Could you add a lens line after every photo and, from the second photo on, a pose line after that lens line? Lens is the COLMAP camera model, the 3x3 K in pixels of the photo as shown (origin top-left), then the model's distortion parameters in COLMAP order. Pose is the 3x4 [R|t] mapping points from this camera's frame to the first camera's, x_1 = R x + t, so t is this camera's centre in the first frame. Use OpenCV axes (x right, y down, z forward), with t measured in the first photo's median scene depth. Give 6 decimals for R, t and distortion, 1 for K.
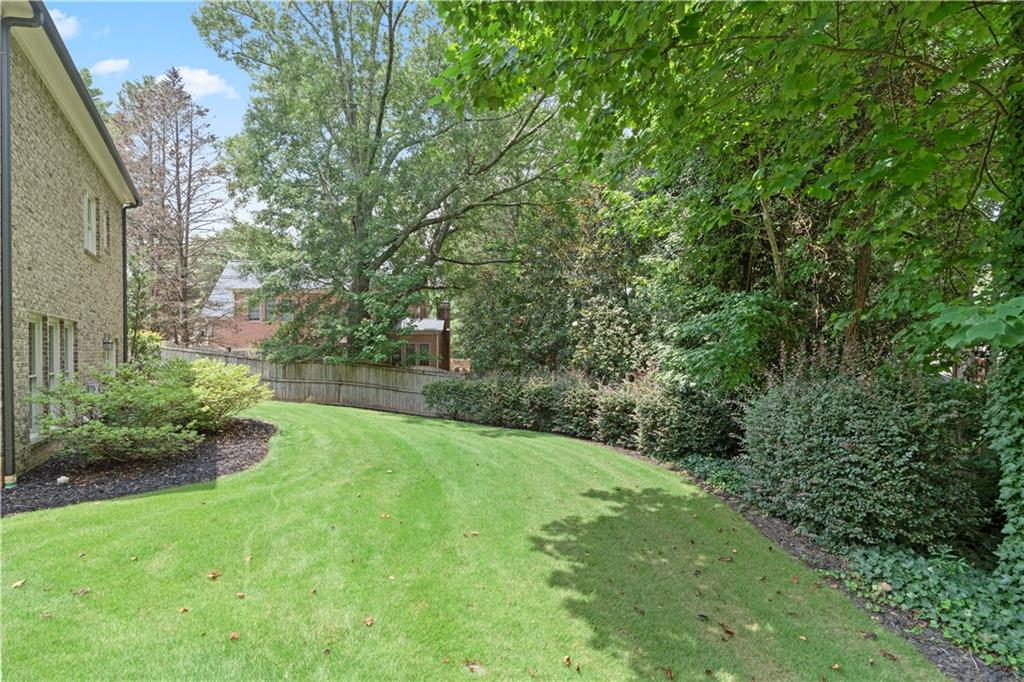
lens RADIAL K [[464.6, 0, 513.3], [0, 464.6, 364.1], [0, 0, 1]] dist [-0.002519, -0.000060]
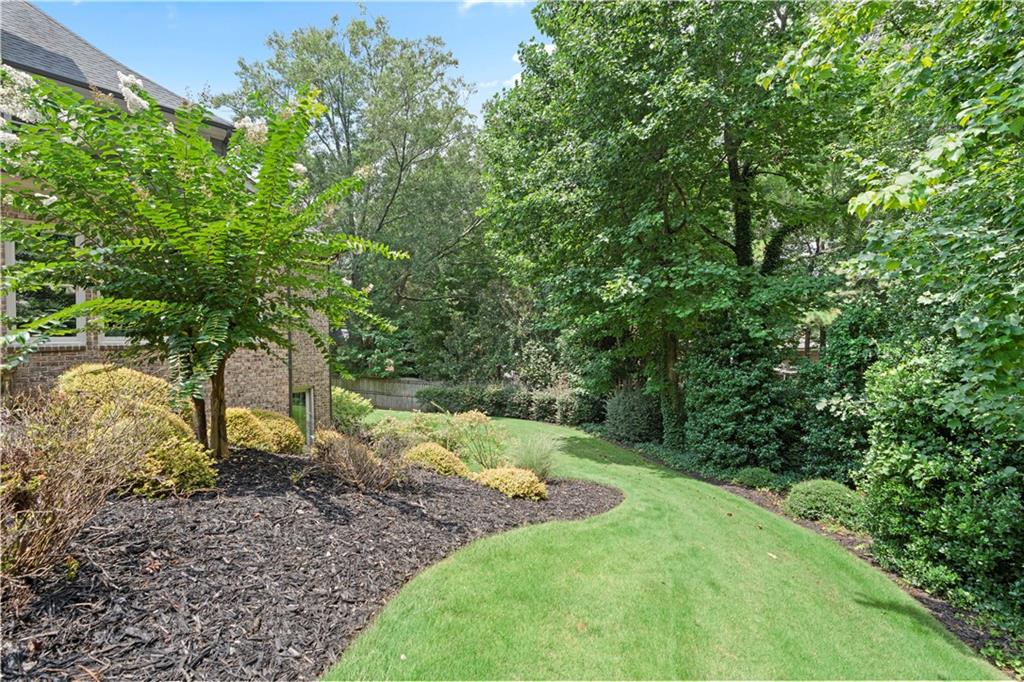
lens RADIAL K [[464.6, 0, 511.8], [0, 464.6, 341.4], [0, 0, 1]] dist [-0.002519, -0.000060]
pose [[0.962139, -0.009842, 0.272380, -0.414256], [0.014698, 0.999767, -0.015794, -0.122536], [-0.272161, 0.019199, 0.962060, -0.787024]]
